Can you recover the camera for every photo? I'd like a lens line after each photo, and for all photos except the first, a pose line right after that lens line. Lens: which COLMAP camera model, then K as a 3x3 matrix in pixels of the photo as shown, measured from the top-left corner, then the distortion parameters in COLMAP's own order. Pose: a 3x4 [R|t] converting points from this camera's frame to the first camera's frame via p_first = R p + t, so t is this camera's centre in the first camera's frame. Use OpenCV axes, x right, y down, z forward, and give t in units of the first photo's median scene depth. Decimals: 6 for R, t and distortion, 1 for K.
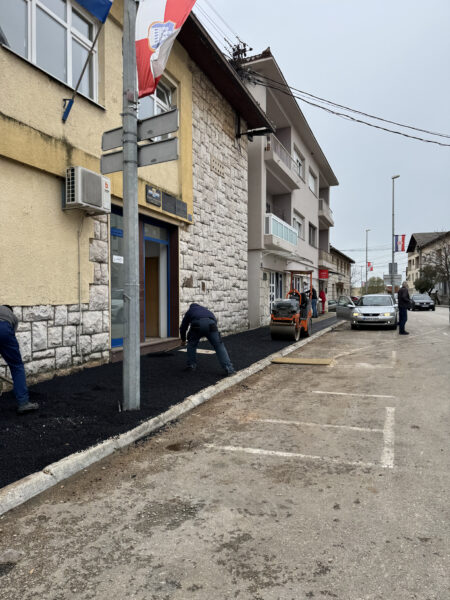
lens RADIAL K [[430.0, 0, 225.0], [0, 430.0, 300.0], [0, 0, 1]] dist [0.090806, -0.142006]
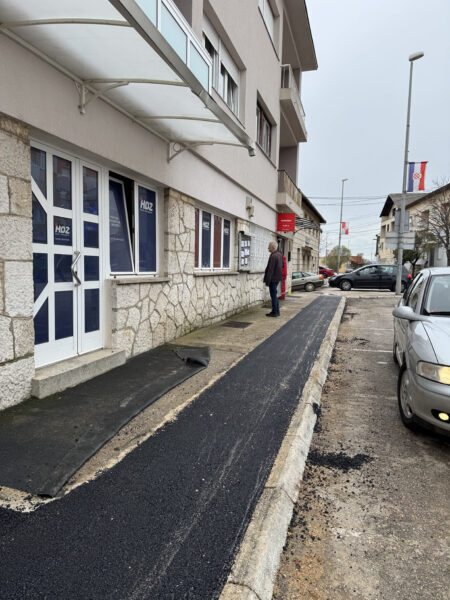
lens RADIAL K [[430.0, 0, 225.0], [0, 430.0, 300.0], [0, 0, 1]] dist [0.090806, -0.142006]
pose [[0.995974, 0.015068, 0.088371, 0.091416], [-0.021688, 0.996990, 0.074434, -0.003923], [-0.086983, -0.076051, 0.993303, 0.400381]]
